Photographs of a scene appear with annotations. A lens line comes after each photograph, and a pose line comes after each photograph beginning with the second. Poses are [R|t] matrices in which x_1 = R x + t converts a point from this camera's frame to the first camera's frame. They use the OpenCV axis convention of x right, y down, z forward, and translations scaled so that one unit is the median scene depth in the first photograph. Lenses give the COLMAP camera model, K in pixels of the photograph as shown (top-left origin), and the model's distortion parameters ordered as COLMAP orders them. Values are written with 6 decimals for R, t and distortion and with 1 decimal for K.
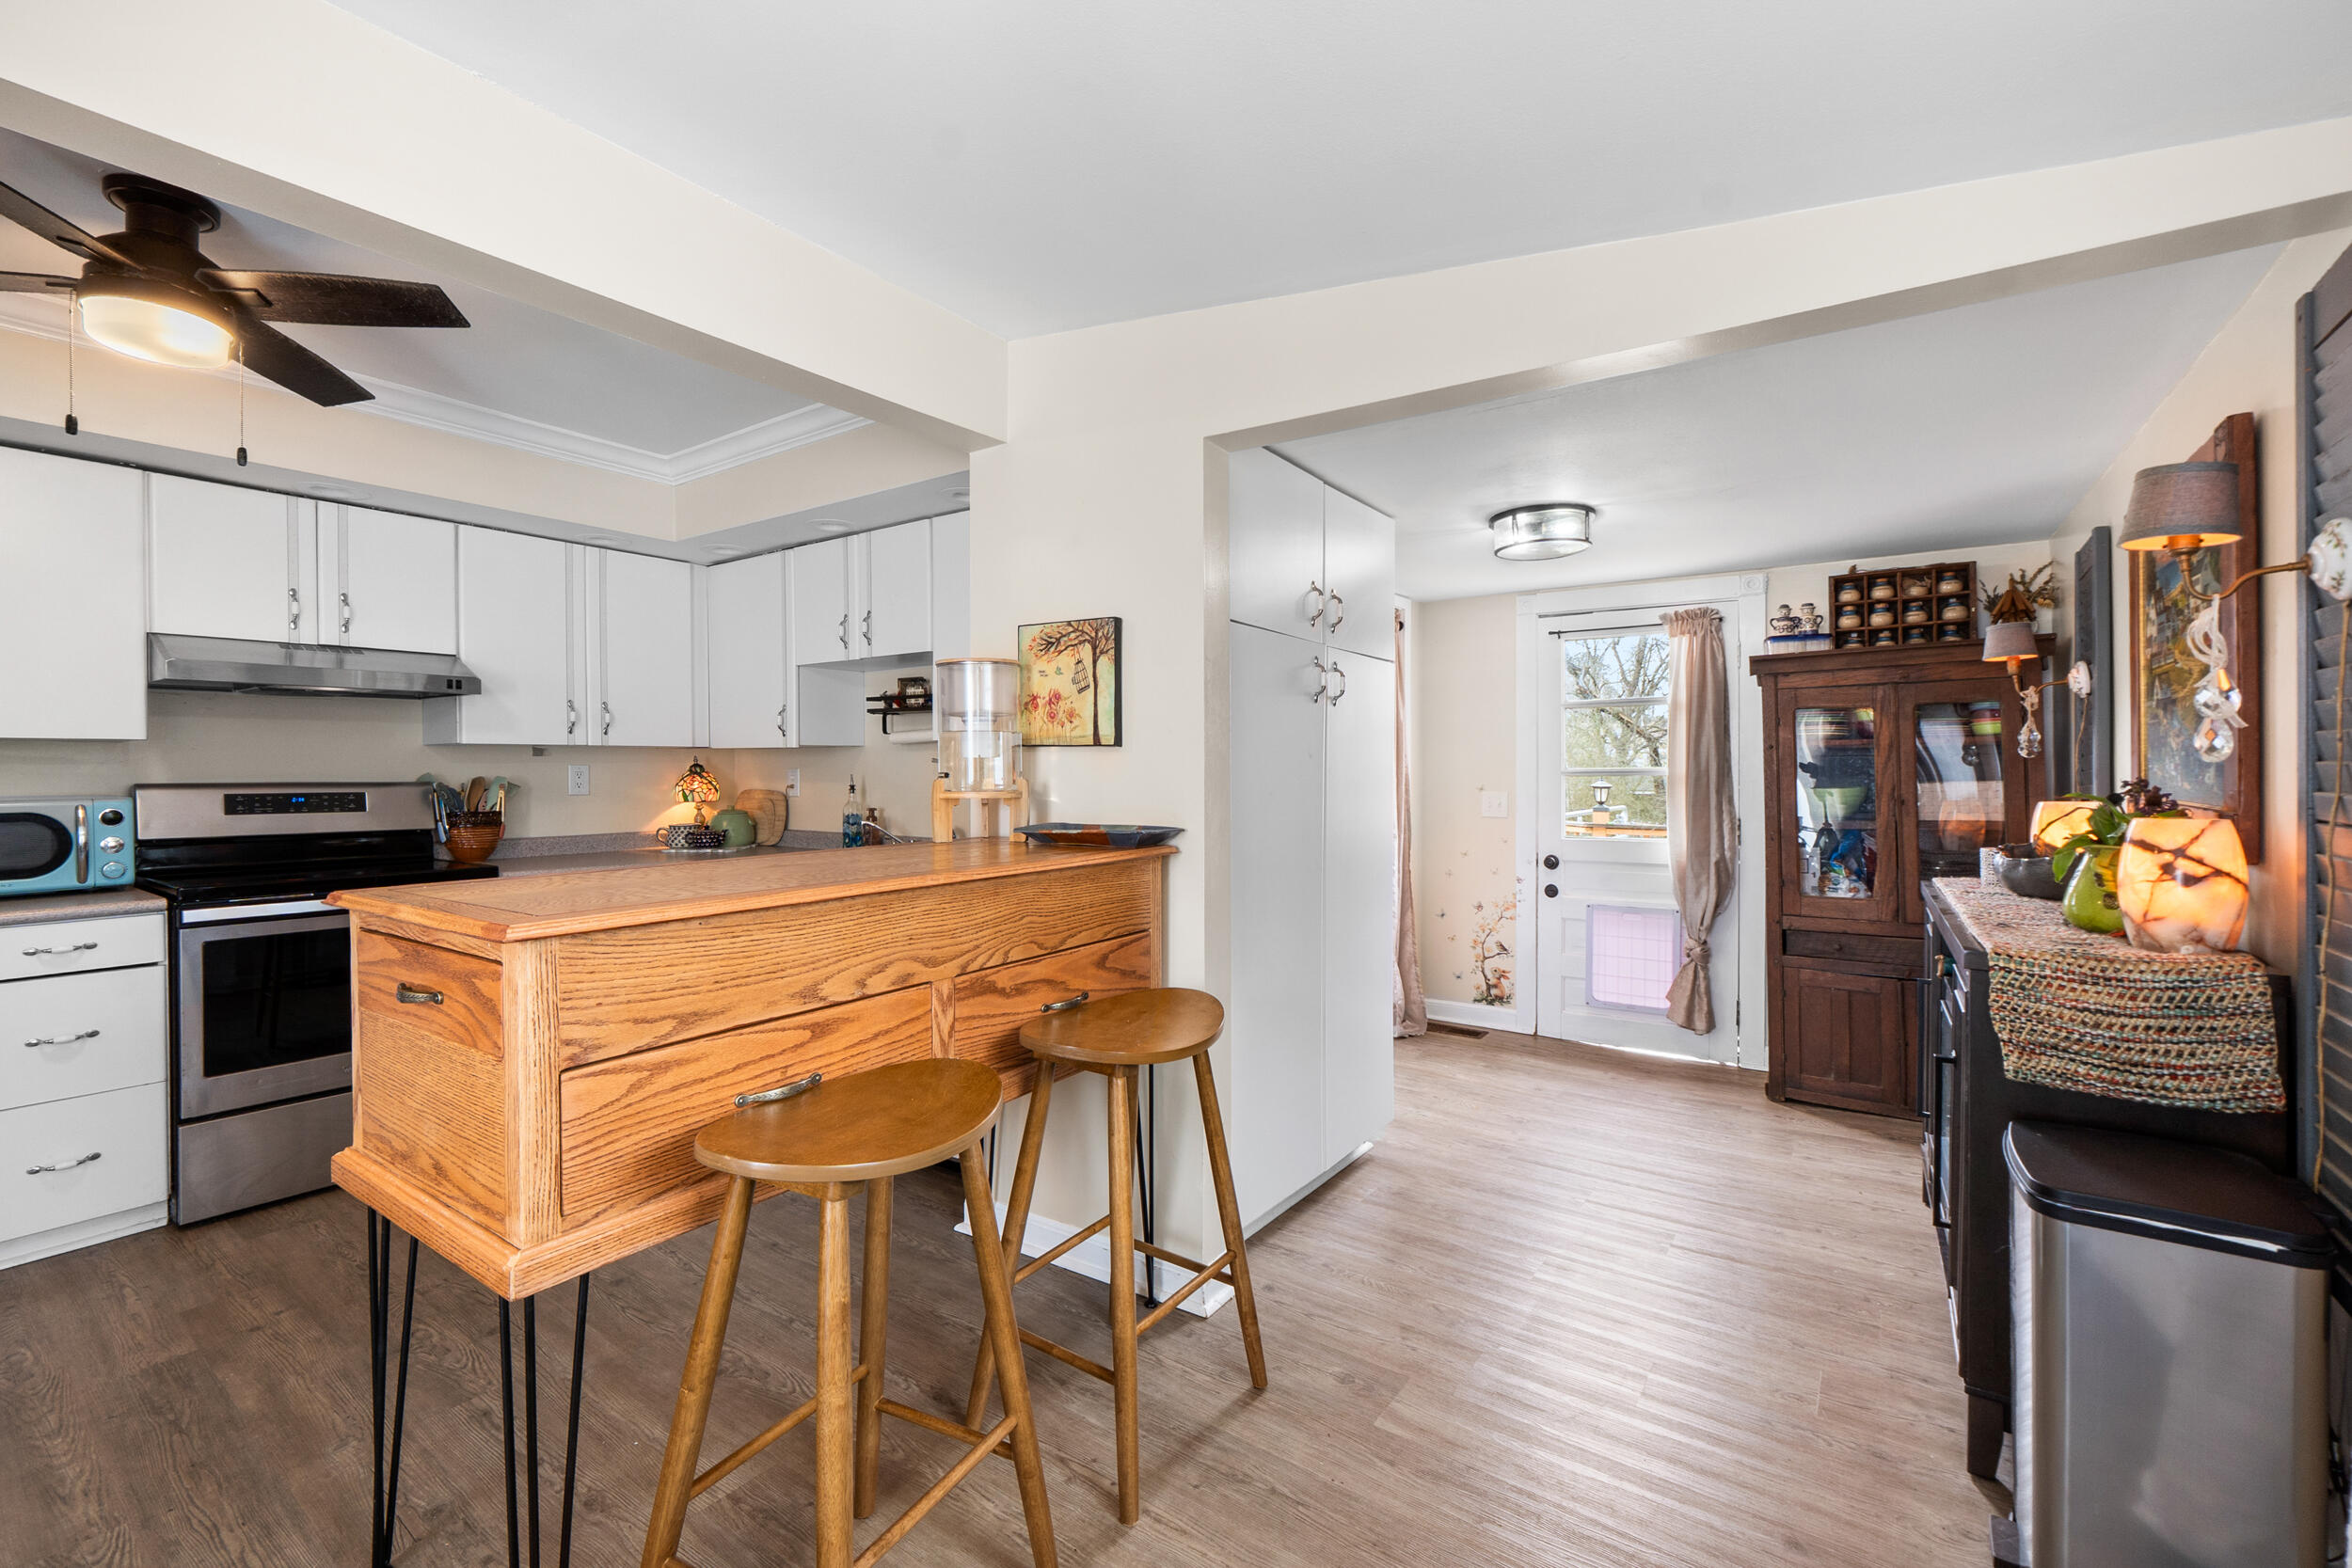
lens RADIAL K [[988.3, 0, 1153.4], [0, 988.3, 776.4], [0, 0, 1]] dist [-0.001369, 0.000254]
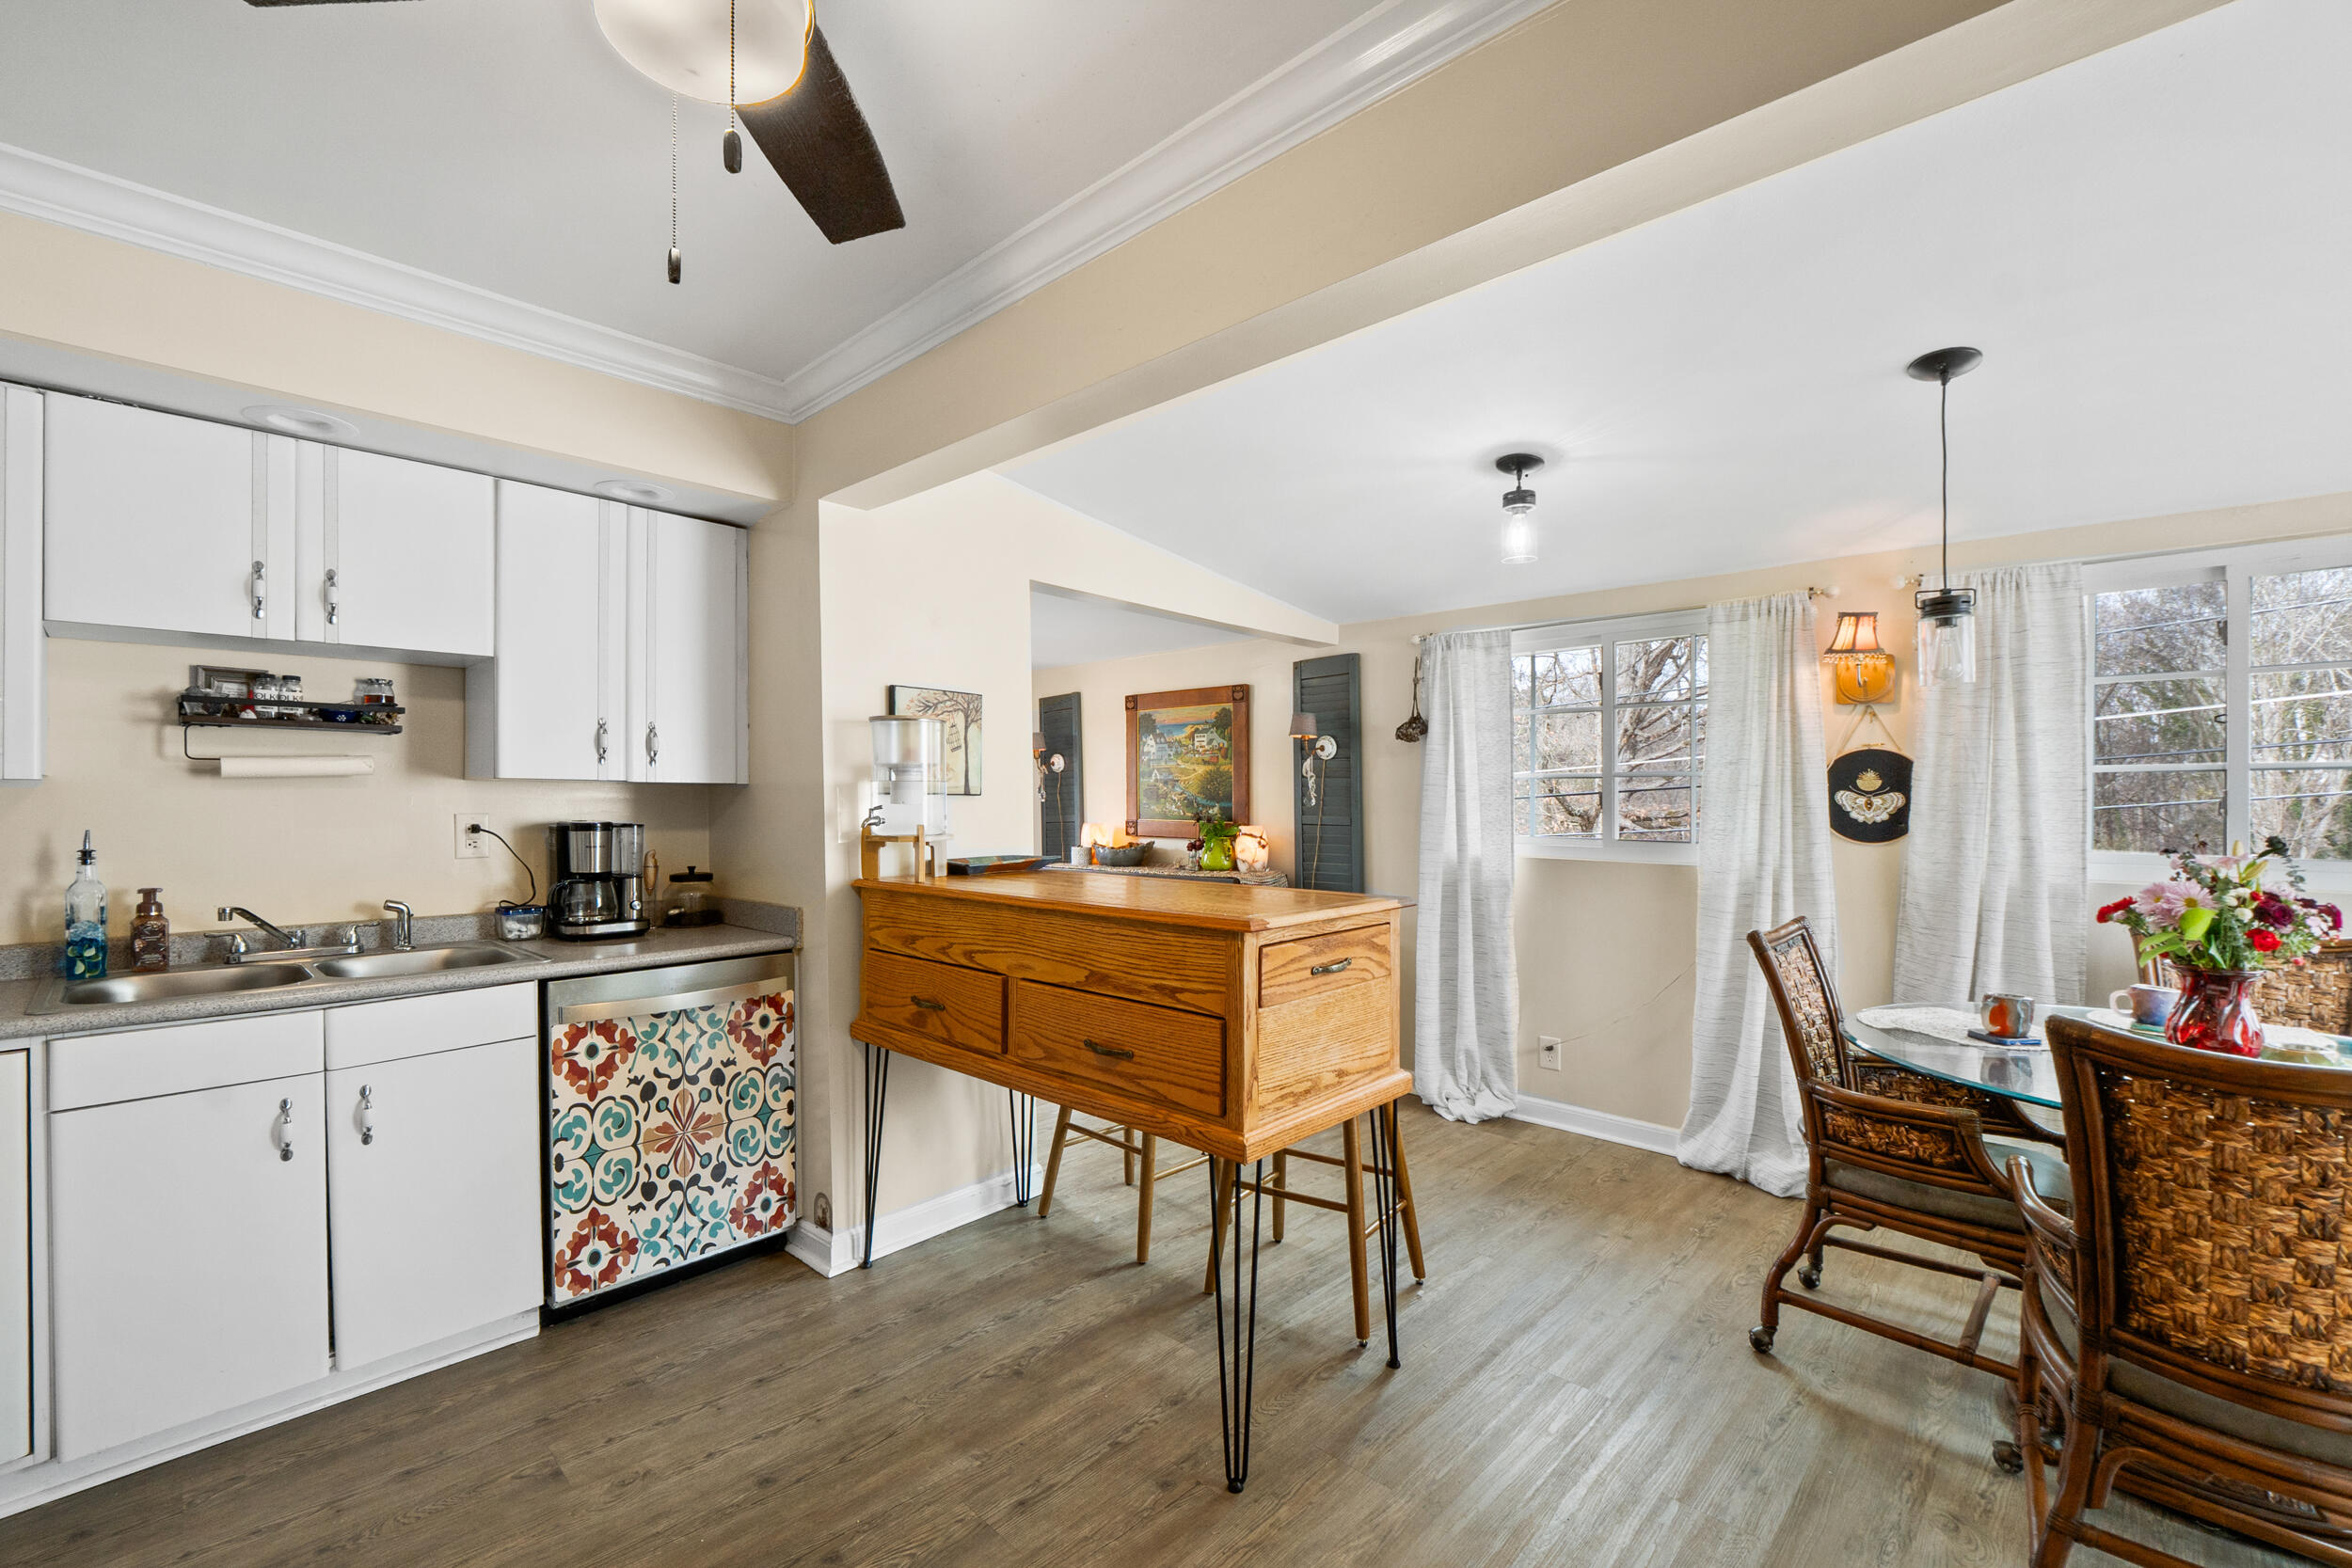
lens RADIAL K [[988.3, 0, 1167.9], [0, 988.3, 800.3], [0, 0, 1]] dist [-0.001369, 0.000254]
pose [[0.144534, 0.000344, 0.989500, -1.108129], [0.009264, 0.999956, -0.001701, -0.017707], [-0.989457, 0.009413, 0.144524, 0.498635]]
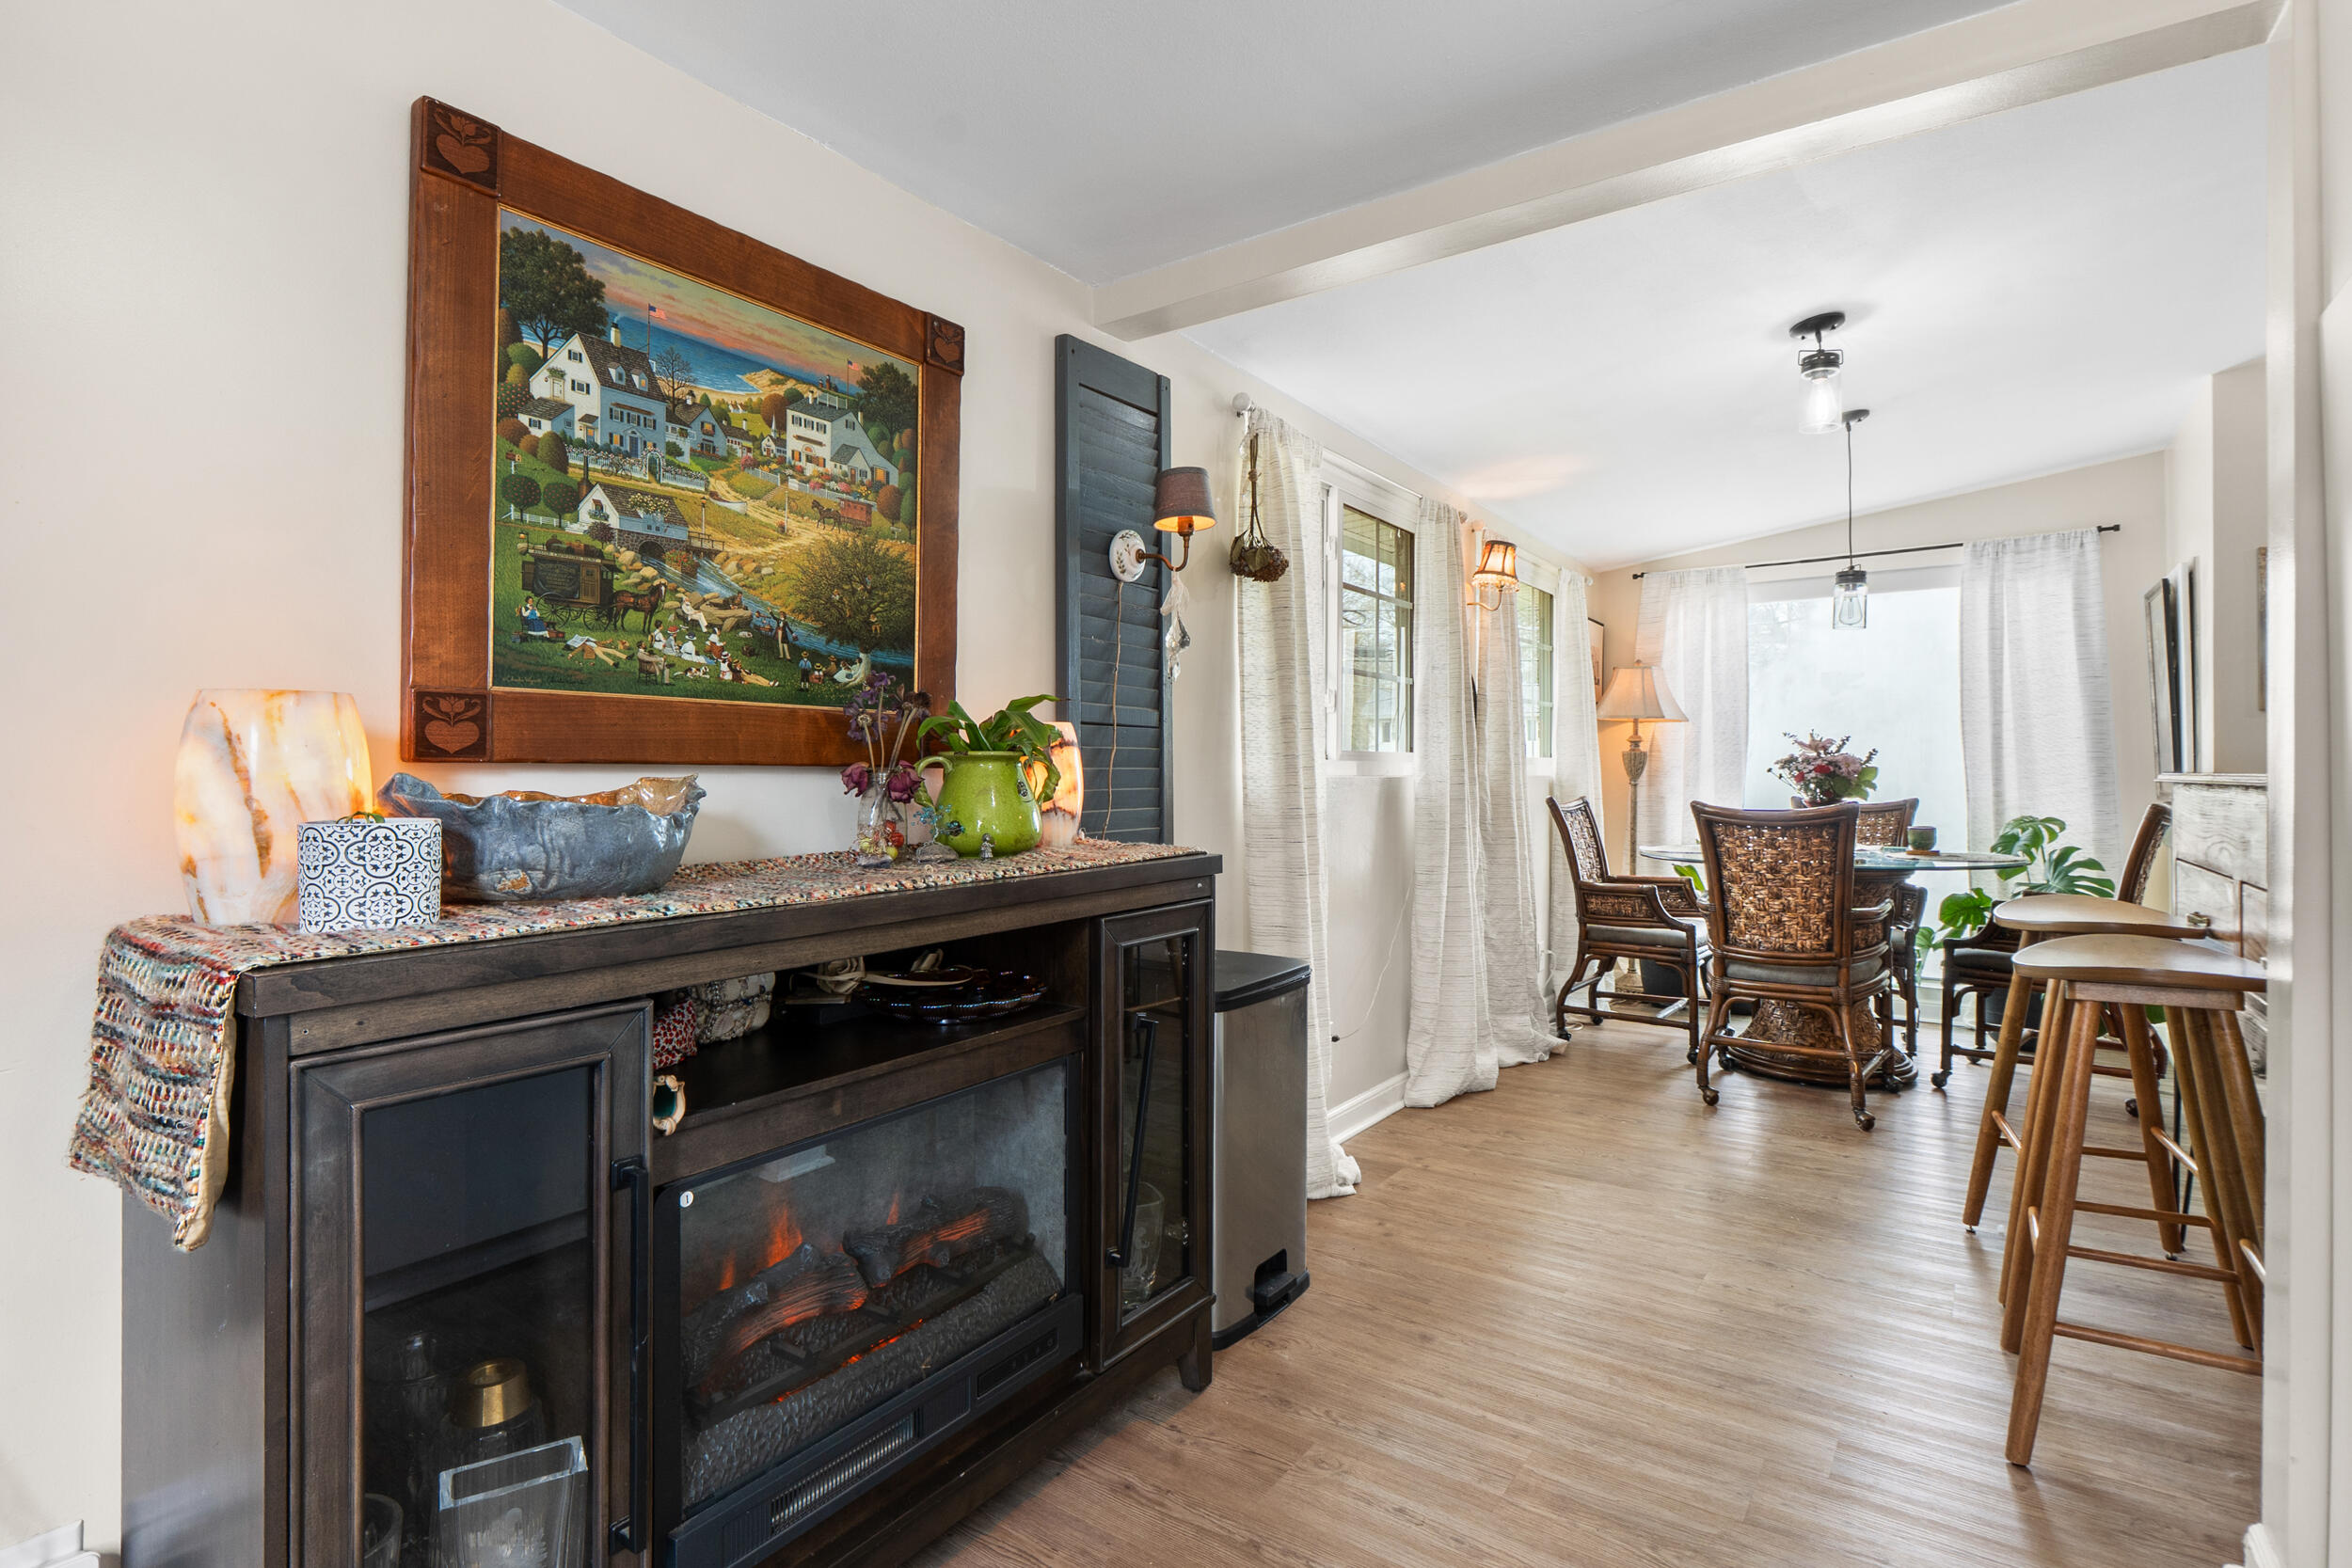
lens RADIAL K [[1106.4, 0, 1193.1], [0, 1106.4, 767.8], [0, 0, 1]] dist [0.005668, -0.000965]
pose [[-0.998747, 0.004534, -0.049830, 0.584898], [0.003701, 0.999852, 0.016801, 0.046170], [0.049898, 0.016595, -0.998616, 1.365922]]
